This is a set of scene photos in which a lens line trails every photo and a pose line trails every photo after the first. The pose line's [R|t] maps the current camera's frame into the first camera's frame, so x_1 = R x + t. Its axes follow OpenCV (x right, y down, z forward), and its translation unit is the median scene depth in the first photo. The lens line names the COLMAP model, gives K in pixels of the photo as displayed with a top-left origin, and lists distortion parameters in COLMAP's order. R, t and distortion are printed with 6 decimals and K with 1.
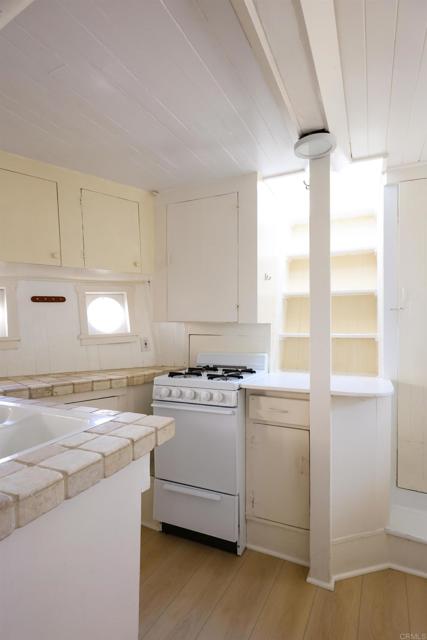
lens RADIAL K [[331.0, 0, 201.0], [0, 331.0, 319.2], [0, 0, 1]] dist [-0.001585, 0.000053]
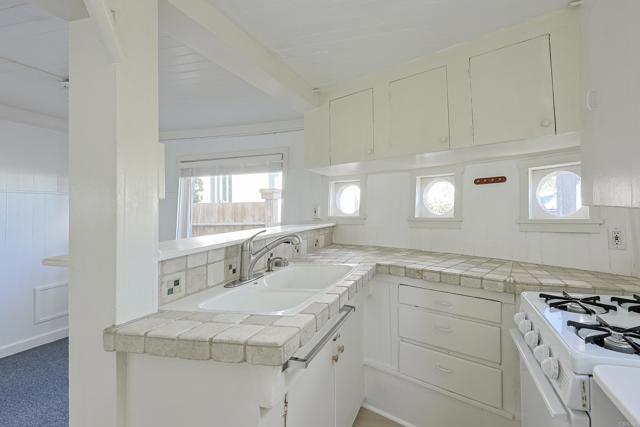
lens RADIAL K [[296.7, 0, 393.0], [0, 296.7, 200.4], [0, 0, 1]] dist [0.002497, 0.000404]
pose [[0.265559, 0.001787, -0.964093, 0.358249], [0.030141, 0.999494, 0.010155, -0.022507], [0.963623, -0.031756, 0.265371, 0.575227]]
